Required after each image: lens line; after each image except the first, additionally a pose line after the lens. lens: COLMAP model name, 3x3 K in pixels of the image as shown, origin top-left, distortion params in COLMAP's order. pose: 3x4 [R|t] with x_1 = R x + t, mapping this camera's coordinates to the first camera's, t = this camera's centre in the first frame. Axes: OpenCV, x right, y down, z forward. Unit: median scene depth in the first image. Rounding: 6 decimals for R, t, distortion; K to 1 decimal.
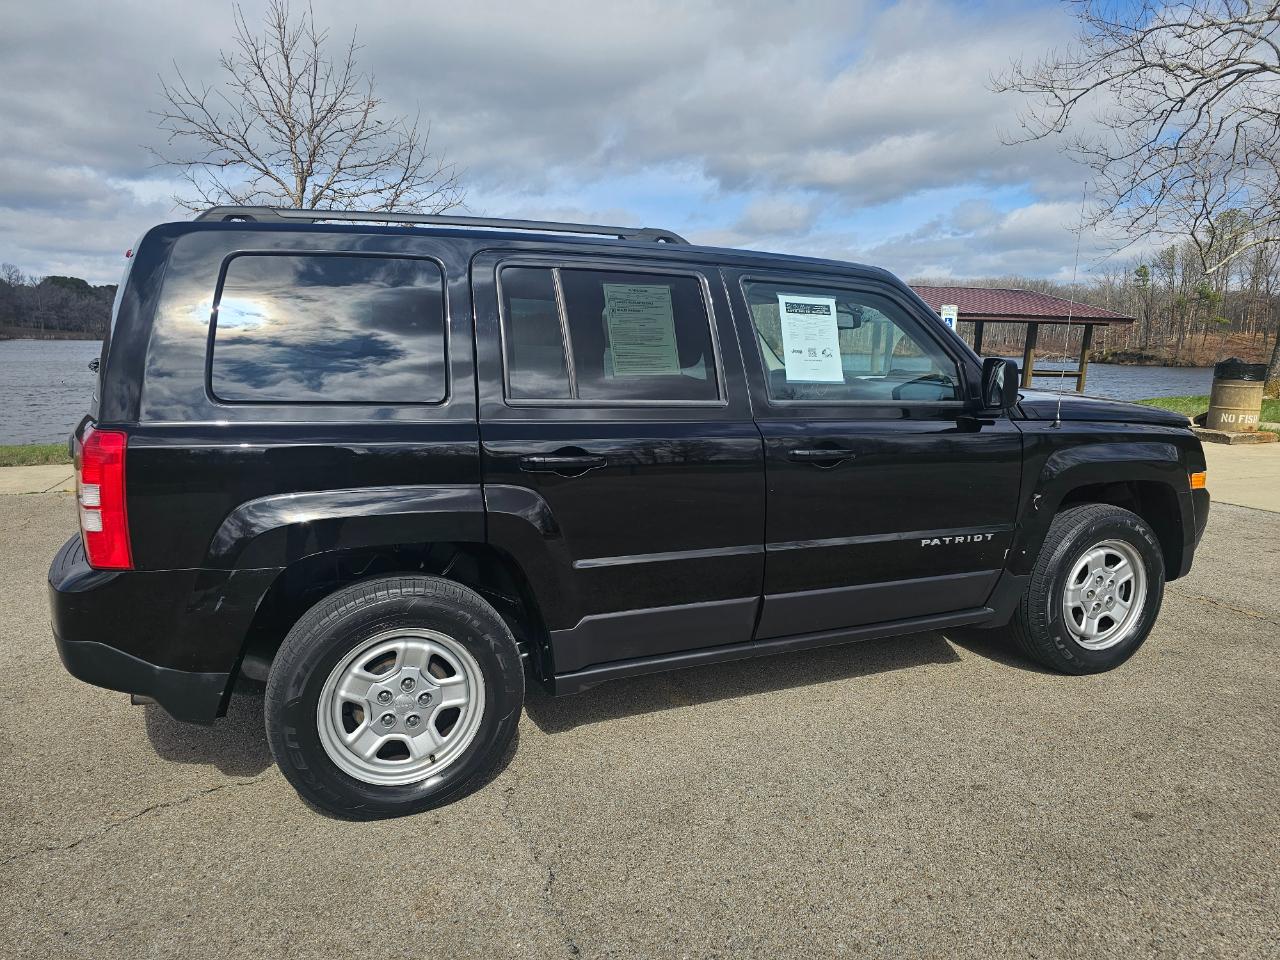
lens RADIAL K [[899.6, 0, 652.5], [0, 899.6, 500.0], [0, 0, 1]] dist [0.053125, -0.060445]
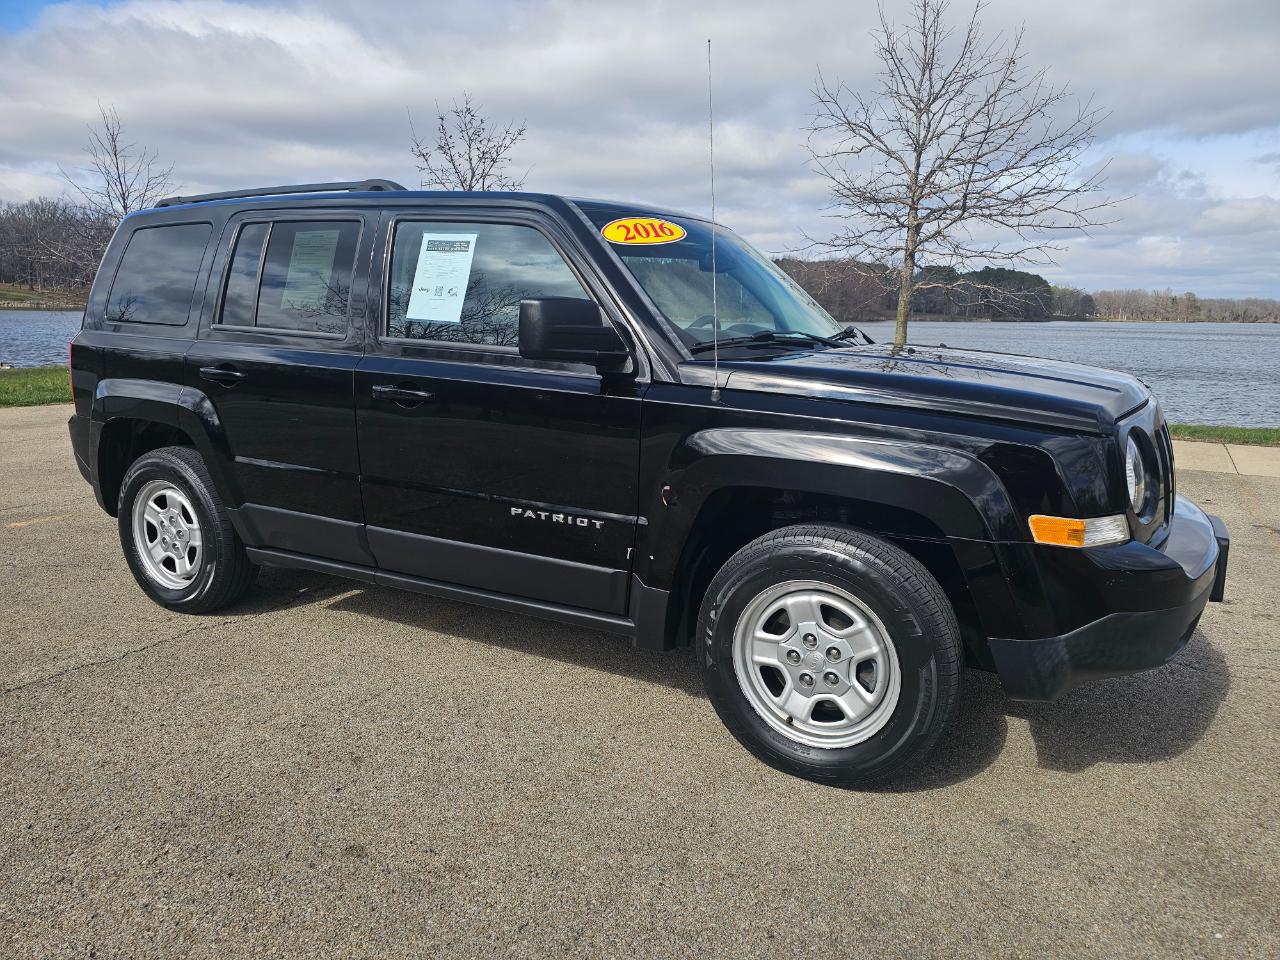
lens RADIAL K [[906.1, 0, 618.0], [0, 906.1, 493.9], [0, 0, 1]] dist [0.063429, -0.062485]
pose [[0.577861, 0.157944, -0.800706, 1.024897], [-0.153107, 0.984656, 0.083733, -0.055712], [0.801645, 0.074208, 0.593177, 0.545319]]
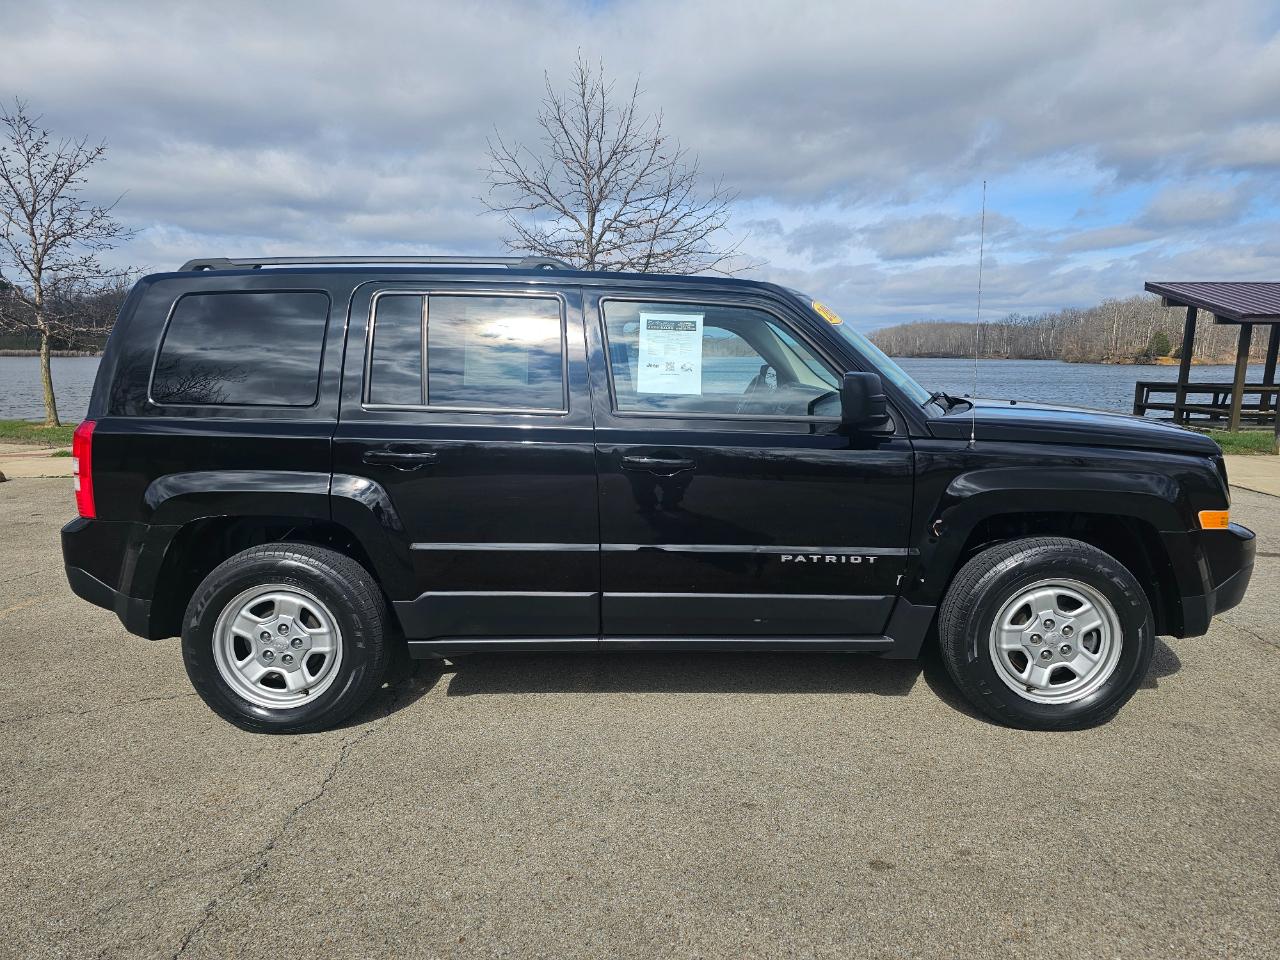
lens RADIAL K [[913.7, 0, 640.0], [0, 913.7, 480.0], [0, 0, 1]] dist [0.068956, -0.067744]
pose [[0.907451, 0.048375, -0.417364, 0.551886], [-0.064686, 0.997592, -0.025016, -0.002607], [0.415149, 0.049698, 0.908395, 0.022219]]
